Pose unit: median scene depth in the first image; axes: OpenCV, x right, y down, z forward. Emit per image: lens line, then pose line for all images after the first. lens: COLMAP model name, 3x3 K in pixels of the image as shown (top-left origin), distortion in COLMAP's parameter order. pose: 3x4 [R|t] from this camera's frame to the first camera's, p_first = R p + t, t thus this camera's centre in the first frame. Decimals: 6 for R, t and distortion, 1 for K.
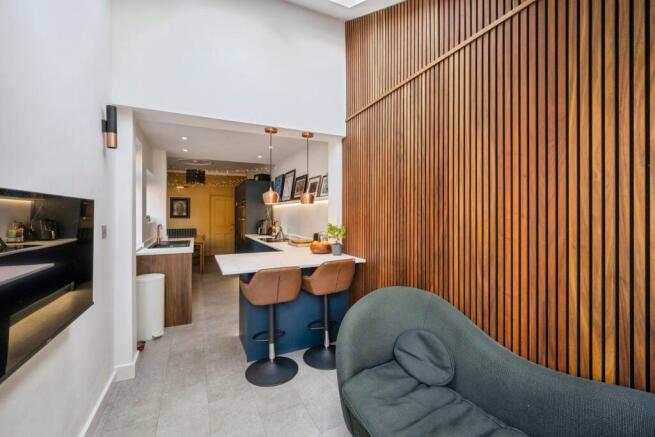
lens RADIAL K [[266.8, 0, 325.5], [0, 266.8, 216.8], [0, 0, 1]] dist [0.000172, 0.000046]
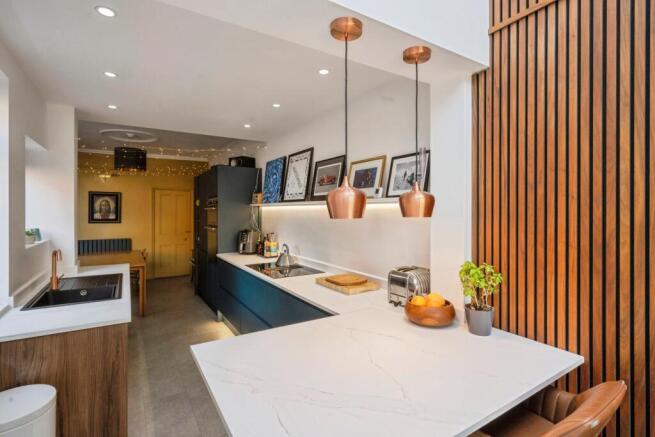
lens RADIAL K [[309.3, 0, 328.4], [0, 309.3, 215.5], [0, 0, 1]] dist [-0.005376, -0.000474]
pose [[0.992510, -0.000730, 0.122163, -0.144947], [0.000099, 0.999987, 0.005164, -0.027806], [-0.122166, -0.005114, 0.992497, 0.282416]]
